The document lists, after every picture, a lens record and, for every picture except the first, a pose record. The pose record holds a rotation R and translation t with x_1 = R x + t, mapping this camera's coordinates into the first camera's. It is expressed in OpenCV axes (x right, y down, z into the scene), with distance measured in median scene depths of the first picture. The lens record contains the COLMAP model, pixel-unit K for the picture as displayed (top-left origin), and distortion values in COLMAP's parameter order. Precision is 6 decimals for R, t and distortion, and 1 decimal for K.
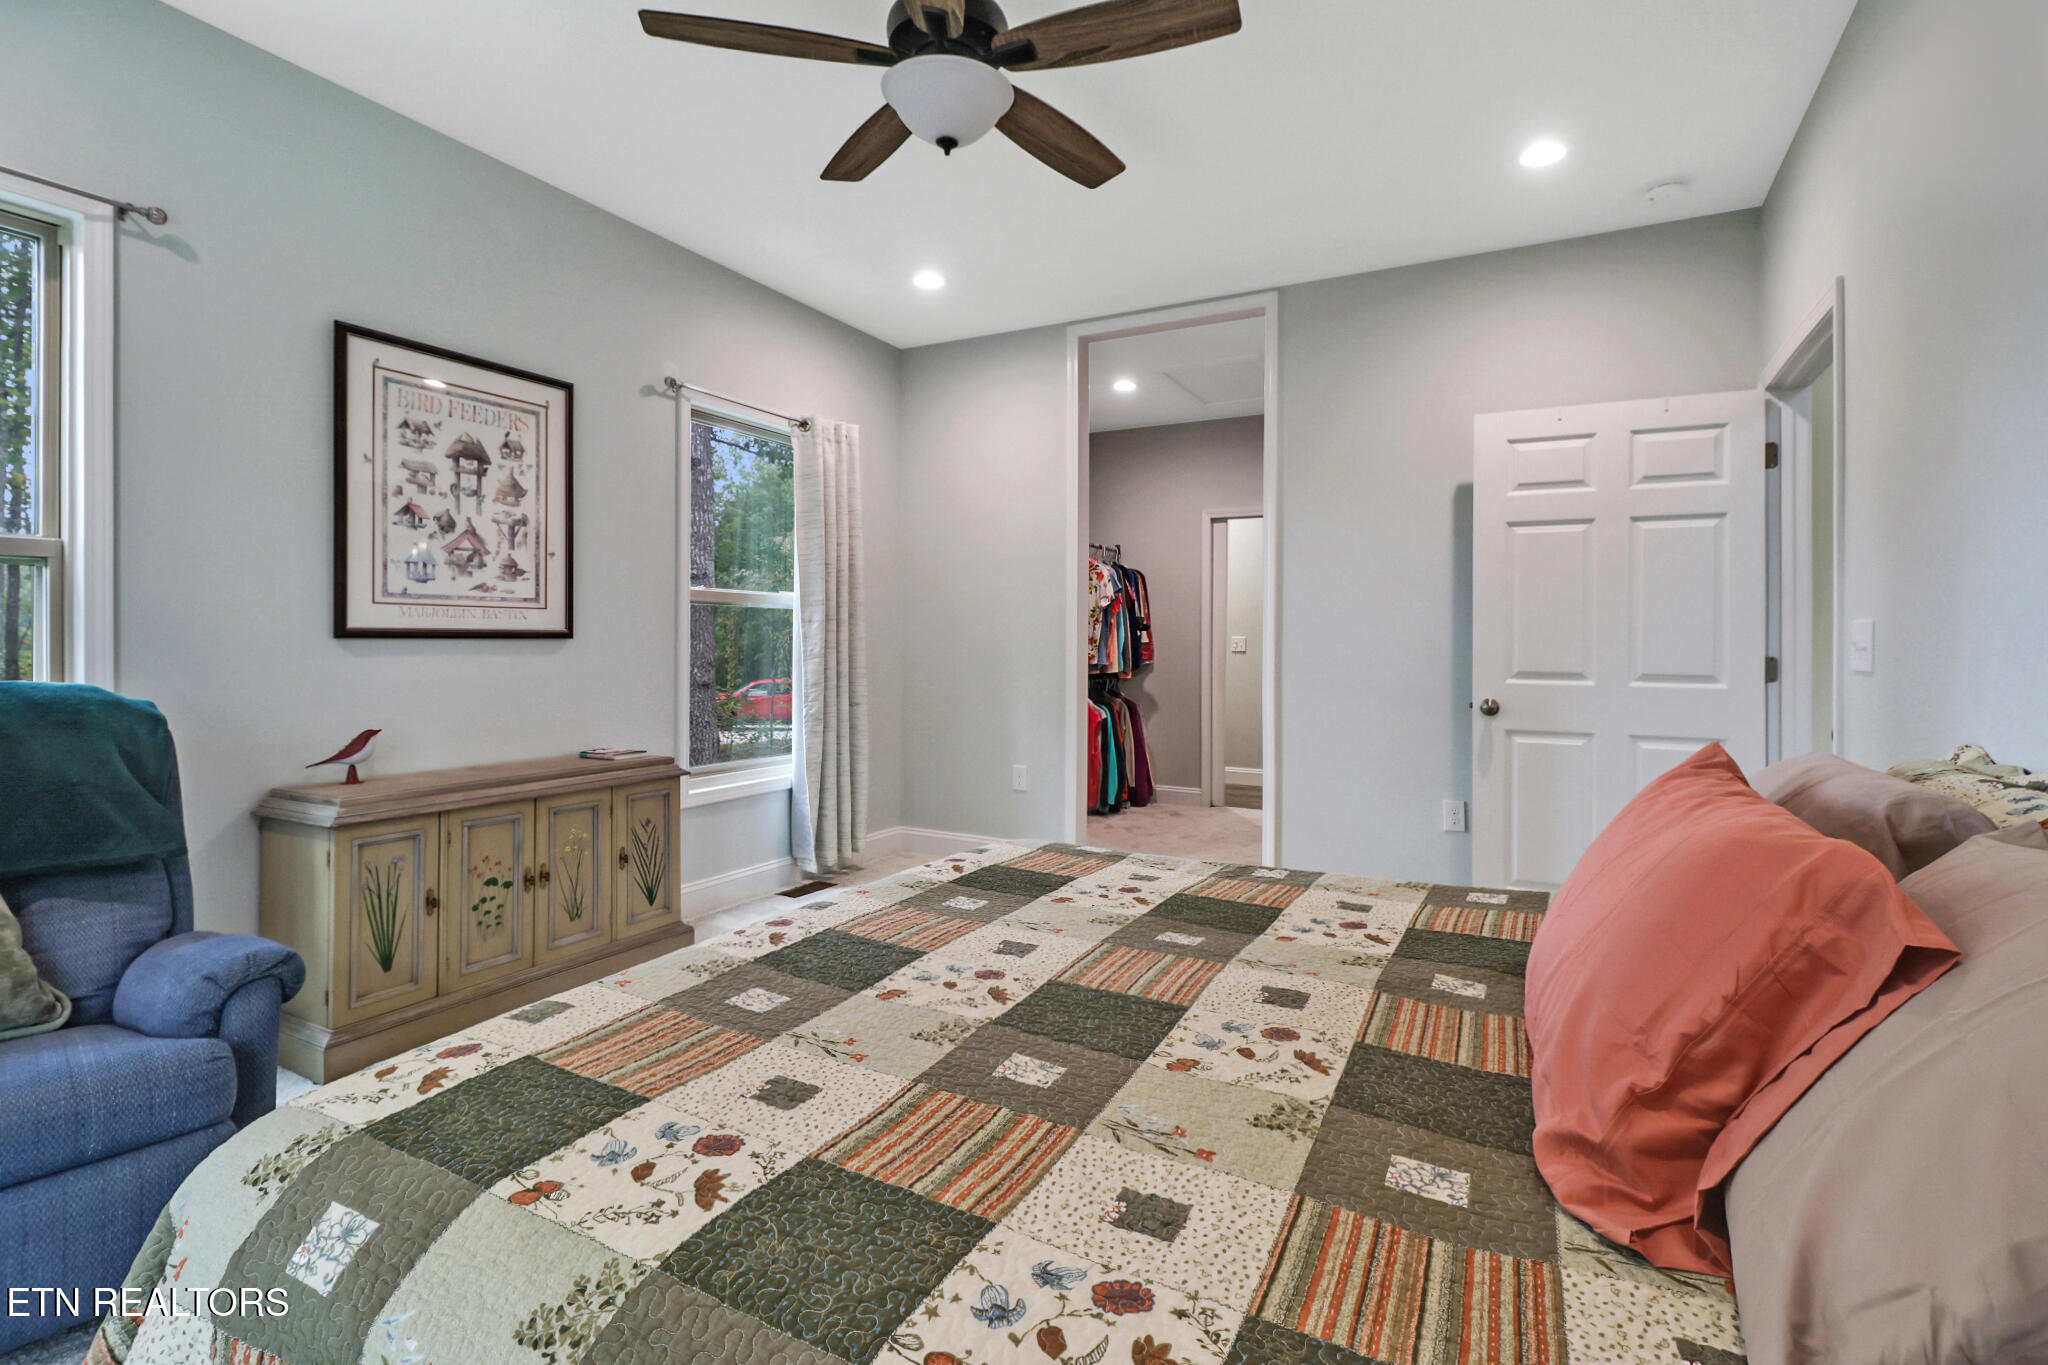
lens RADIAL K [[950.4, 0, 1025.2], [0, 950.4, 659.1], [0, 0, 1]] dist [-0.000852, -0.000297]
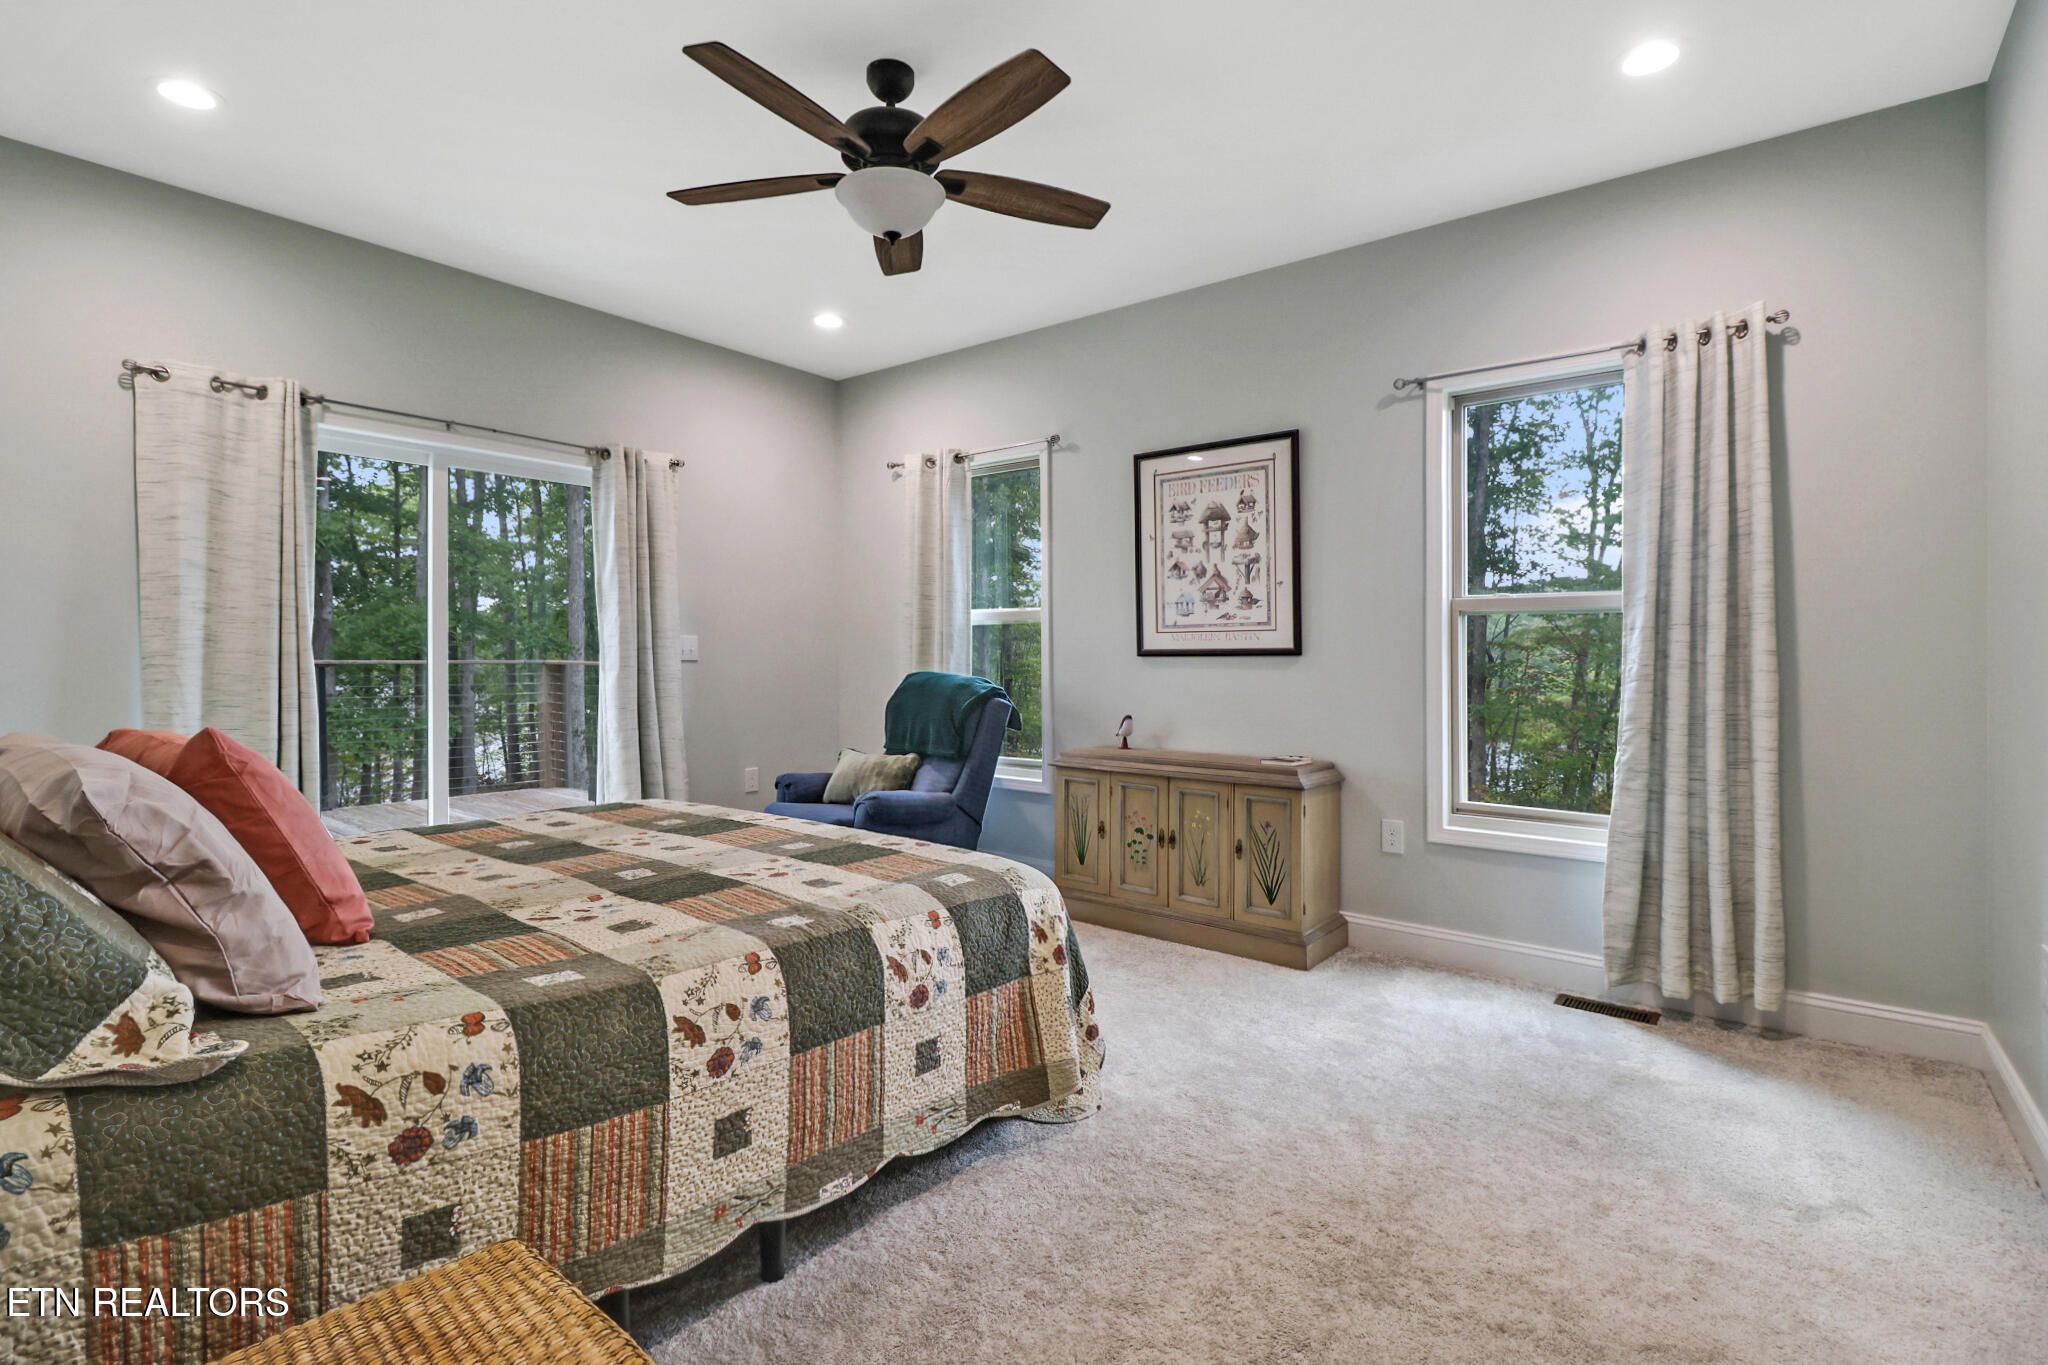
lens RADIAL K [[950.4, 0, 1025.2], [0, 950.4, 659.1], [0, 0, 1]] dist [-0.000852, -0.000297]
pose [[-0.176198, -0.002914, -0.984351, 0.757926], [-0.018787, 0.999823, 0.000403, -0.012866], [0.984176, 0.018564, -0.176221, 0.972210]]
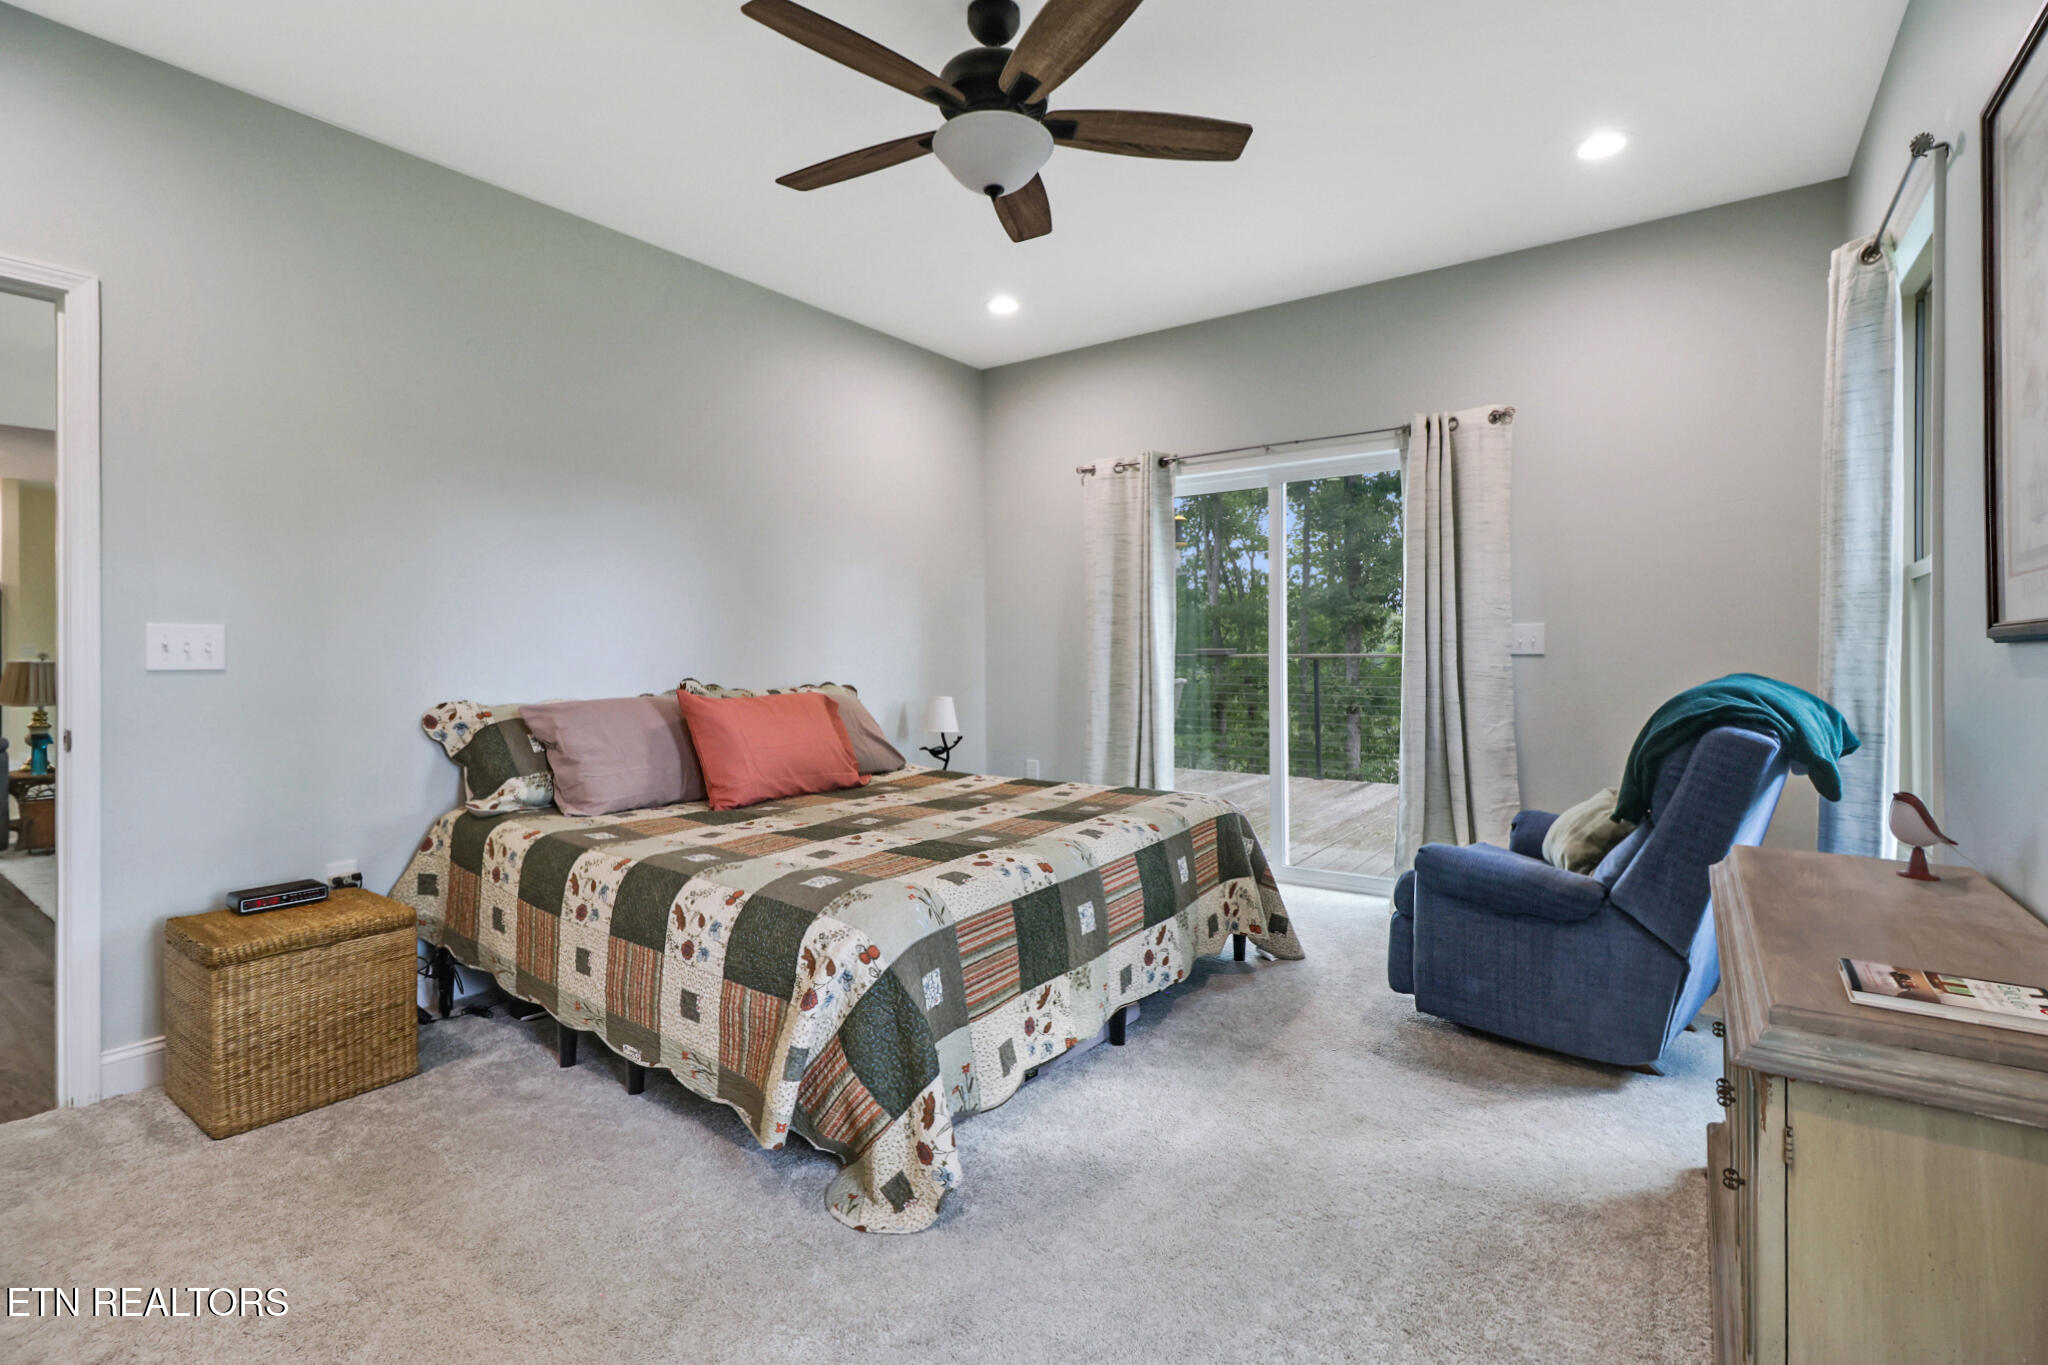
lens RADIAL K [[950.4, 0, 1025.2], [0, 950.4, 659.1], [0, 0, 1]] dist [-0.000852, -0.000297]
pose [[-0.993319, 0.002343, 0.115381, -0.168548], [0.004753, 0.999776, 0.020616, -0.022527], [-0.115307, 0.021027, -0.993107, 1.469565]]
